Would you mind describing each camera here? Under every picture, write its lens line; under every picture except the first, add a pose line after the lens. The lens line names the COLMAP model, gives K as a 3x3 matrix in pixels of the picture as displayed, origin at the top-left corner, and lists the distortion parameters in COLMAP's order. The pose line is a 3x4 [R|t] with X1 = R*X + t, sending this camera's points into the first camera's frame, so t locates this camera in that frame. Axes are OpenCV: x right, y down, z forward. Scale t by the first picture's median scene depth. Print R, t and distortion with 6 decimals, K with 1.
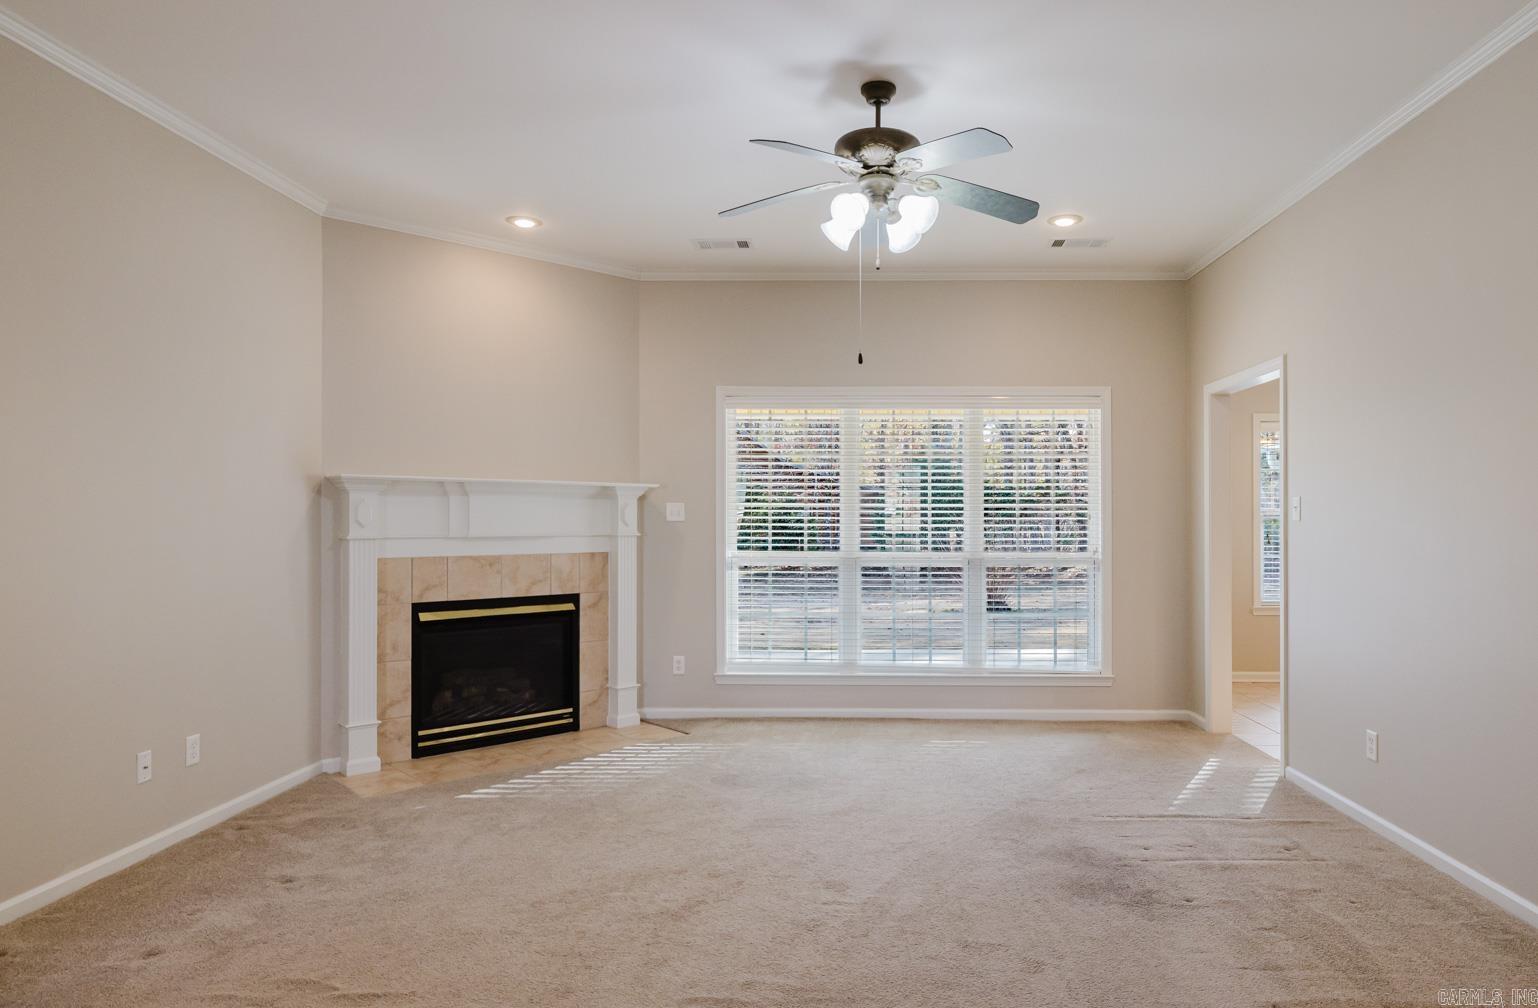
lens RADIAL K [[926.4, 0, 846.0], [0, 926.4, 528.6], [0, 0, 1]] dist [0.003780, 0.000755]
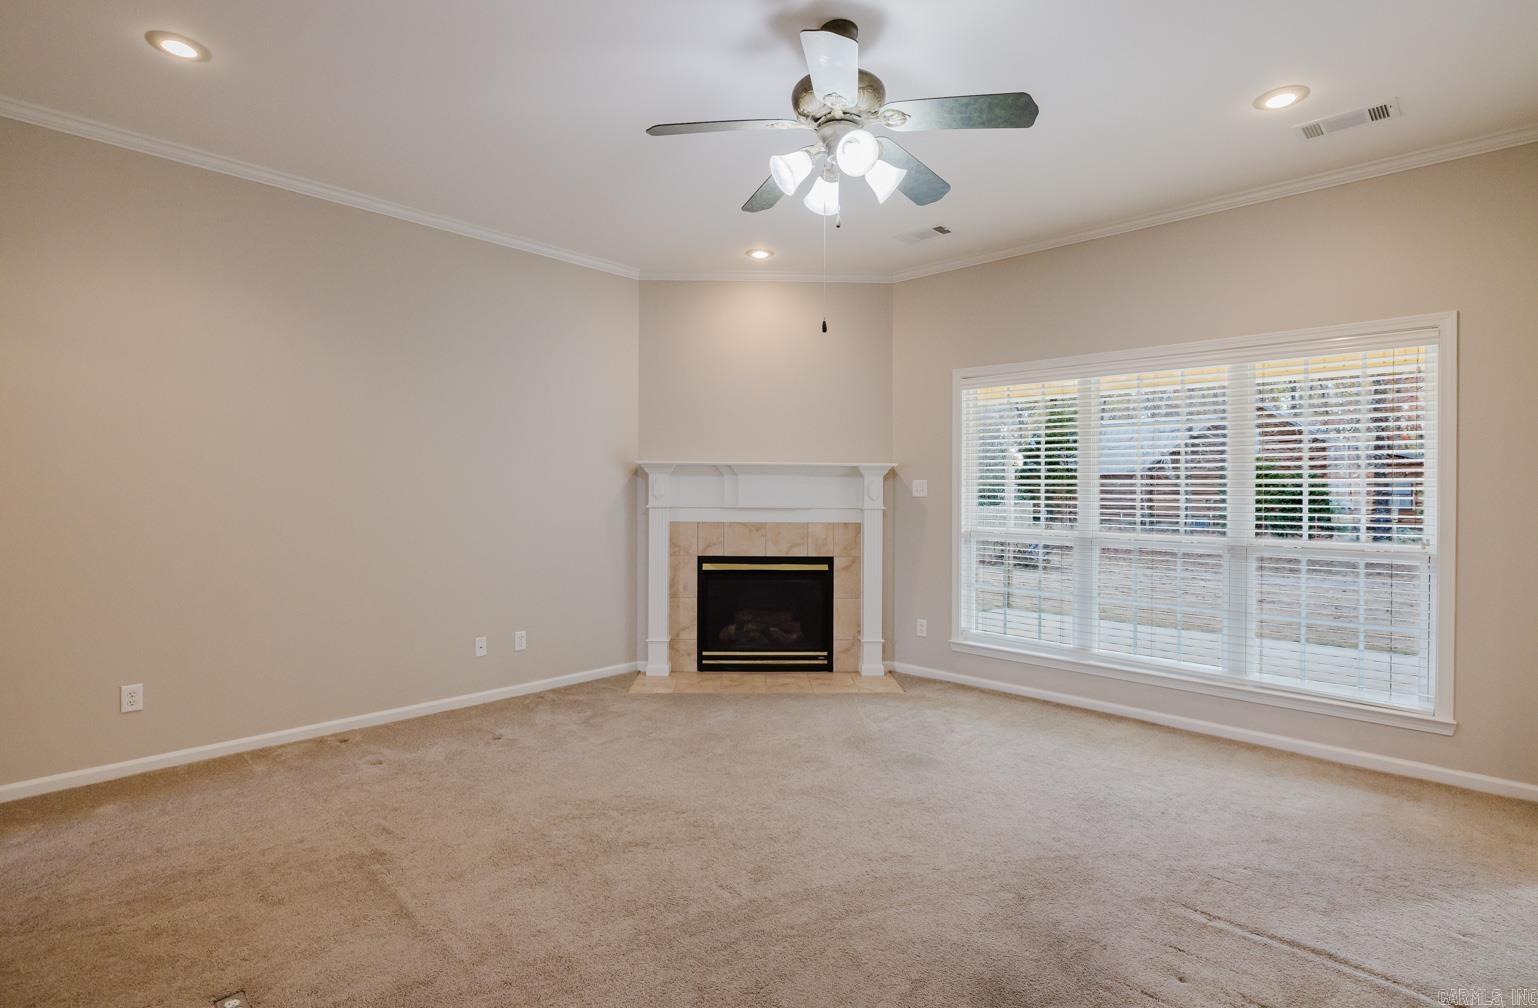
lens RADIAL K [[740.2, 0, 775.3], [0, 740.2, 505.1], [0, 0, 1]] dist [-0.008747, 0.002643]
pose [[0.735310, 0.016784, -0.677523, 0.330049], [-0.011812, 0.999859, 0.011950, -0.007307], [0.677628, -0.000784, 0.735404, 0.278419]]
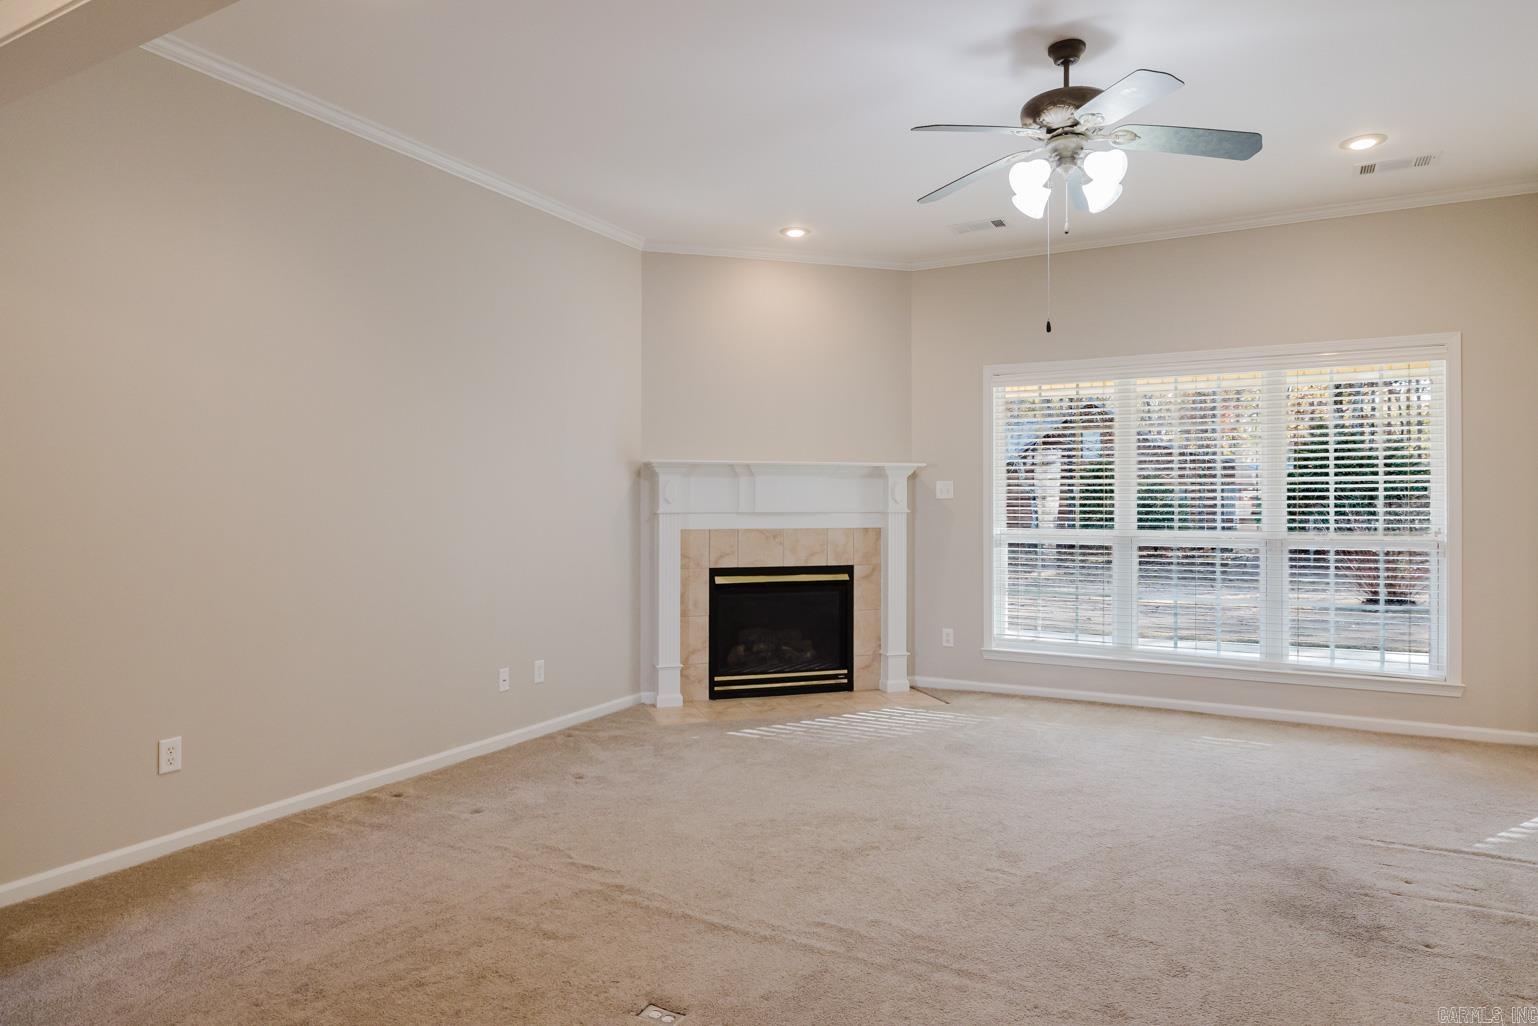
lens RADIAL K [[912.5, 0, 775.8], [0, 912.5, 514.1], [0, 0, 1]] dist [-0.003796, 0.001227]
pose [[0.888043, 0.002537, -0.459753, 0.136986], [-0.002267, 0.999997, 0.001139, 0.009749], [0.459754, 0.000031, 0.888046, 0.006580]]
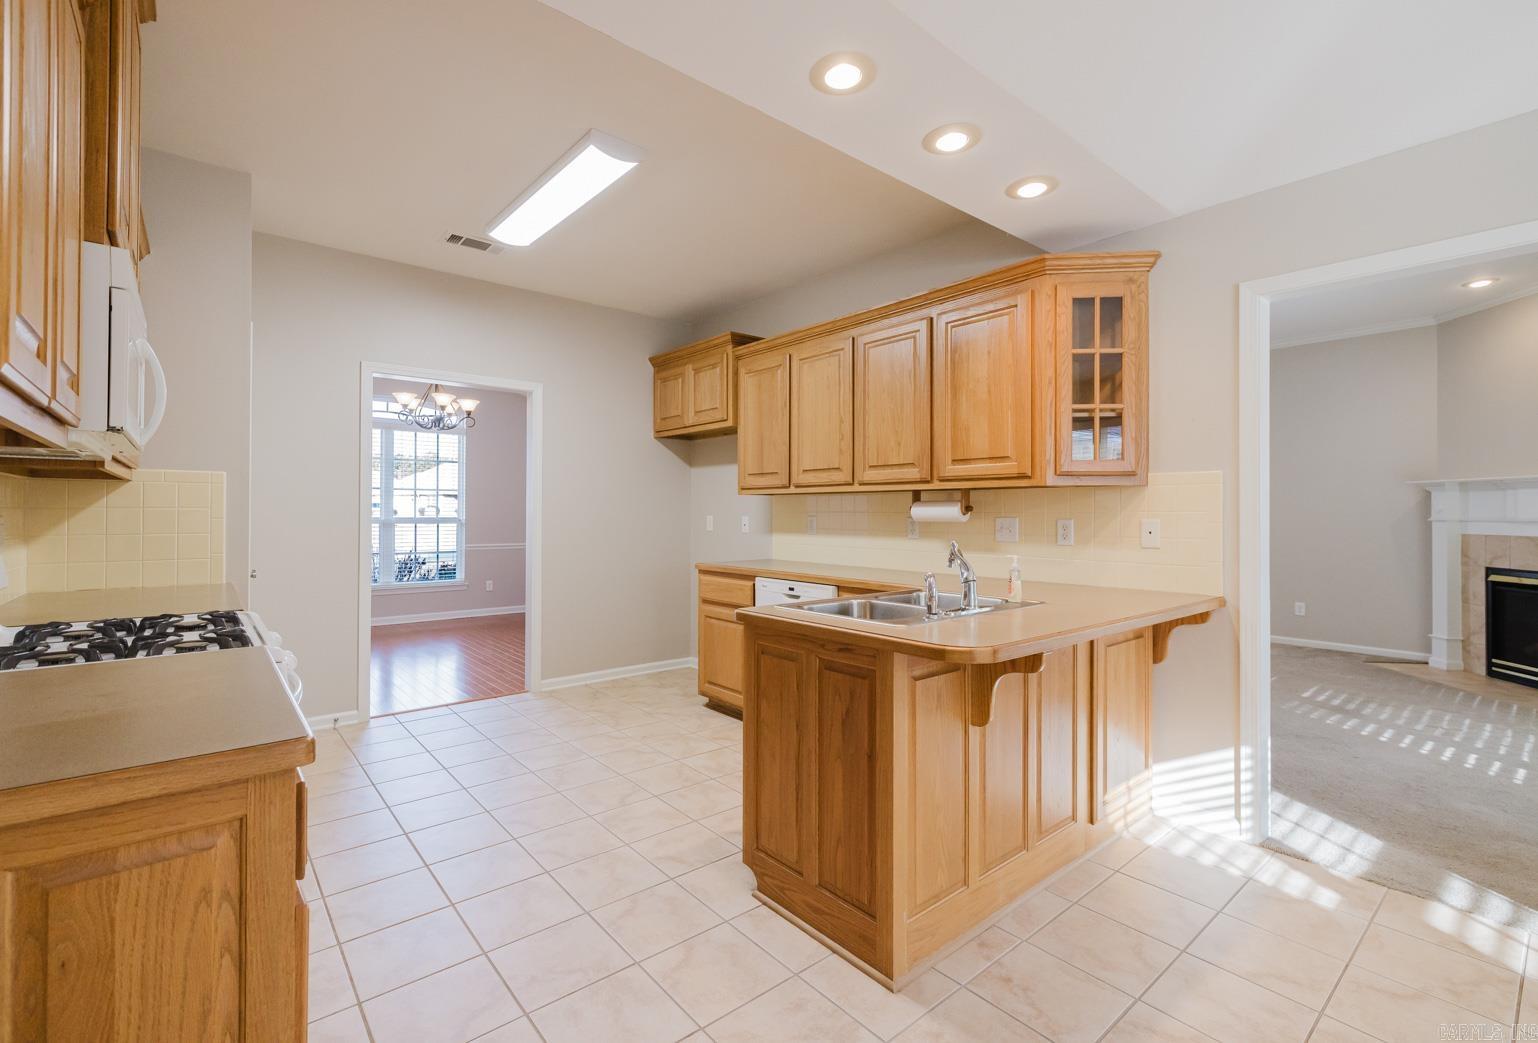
lens RADIAL K [[691.5, 0, 735.5], [0, 691.5, 512.0], [0, 0, 1]] dist [-0.000558, -0.000870]
pose [[-0.779730, -0.000485, -0.626115, 1.068489], [-0.006068, 0.999959, 0.006782, -0.004467], [0.626086, 0.009087, -0.779701, 1.071147]]
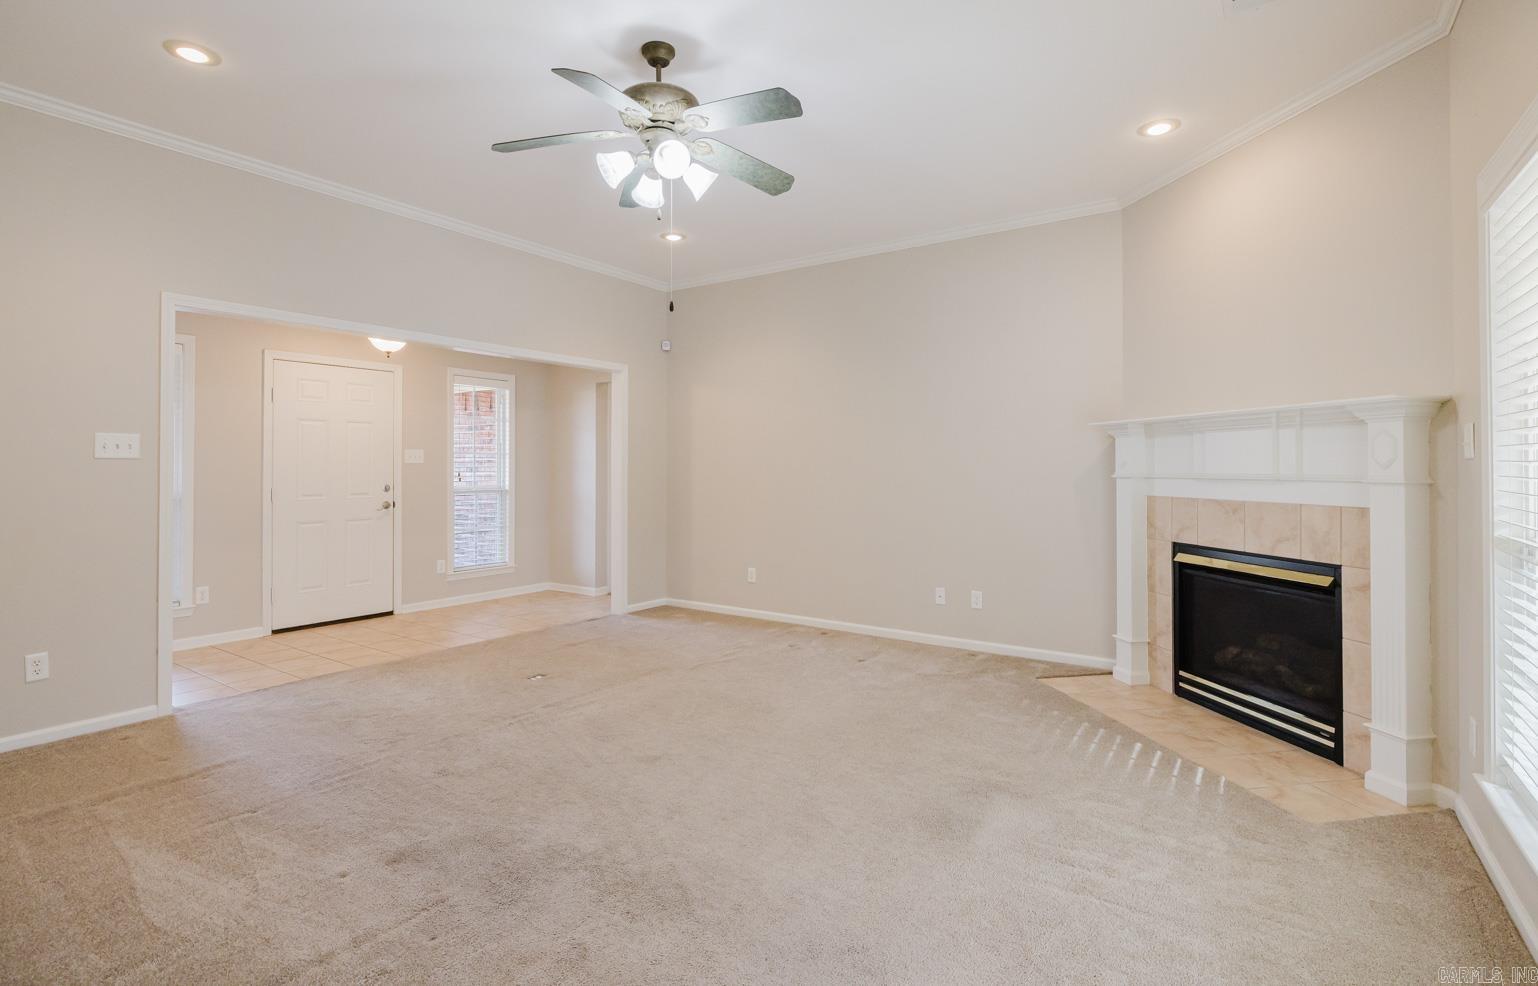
lens RADIAL K [[727.9, 0, 767.8], [0, 727.9, 468.2], [0, 0, 1]] dist [-0.014448, -0.000987]
pose [[-0.566774, 0.001472, -0.823872, 0.429885], [-0.004526, 0.999978, 0.004900, -0.002570], [0.823861, 0.006506, -0.566755, 1.051578]]
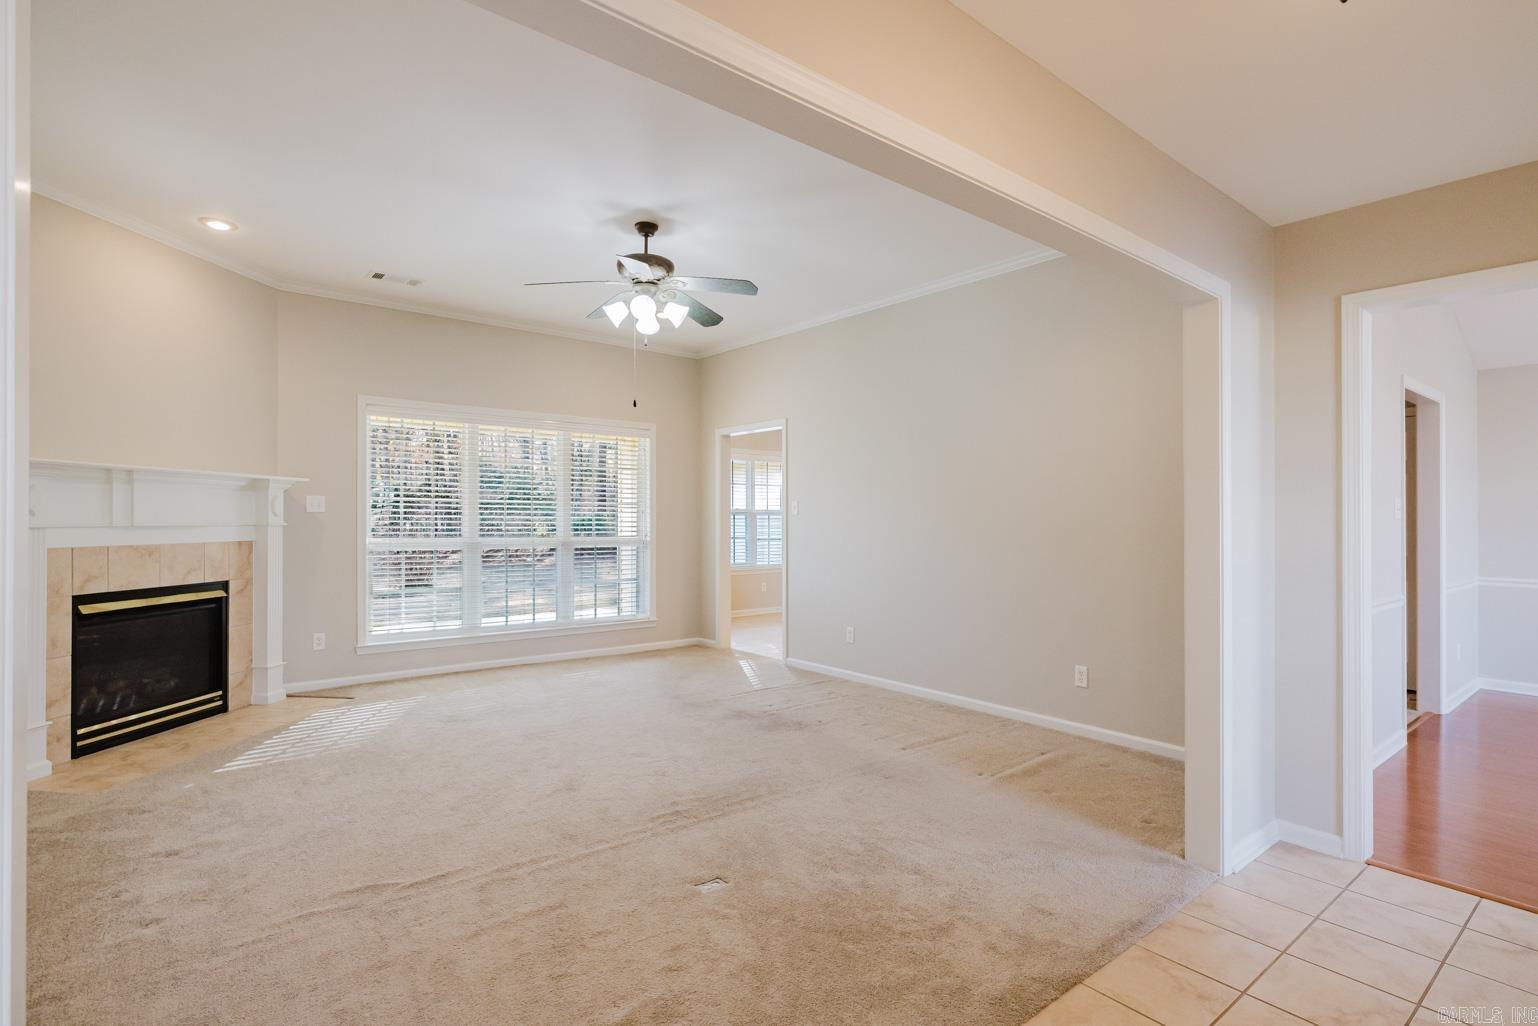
lens RADIAL K [[750.2, 0, 767.1], [0, 750.2, 523.1], [0, 0, 1]] dist [-0.002614, -0.000258]
pose [[0.770284, -0.000206, 0.637700, -0.396157], [0.001005, 0.999999, -0.000891, 0.007242], [-0.637700, 0.001327, 0.770284, -0.043368]]
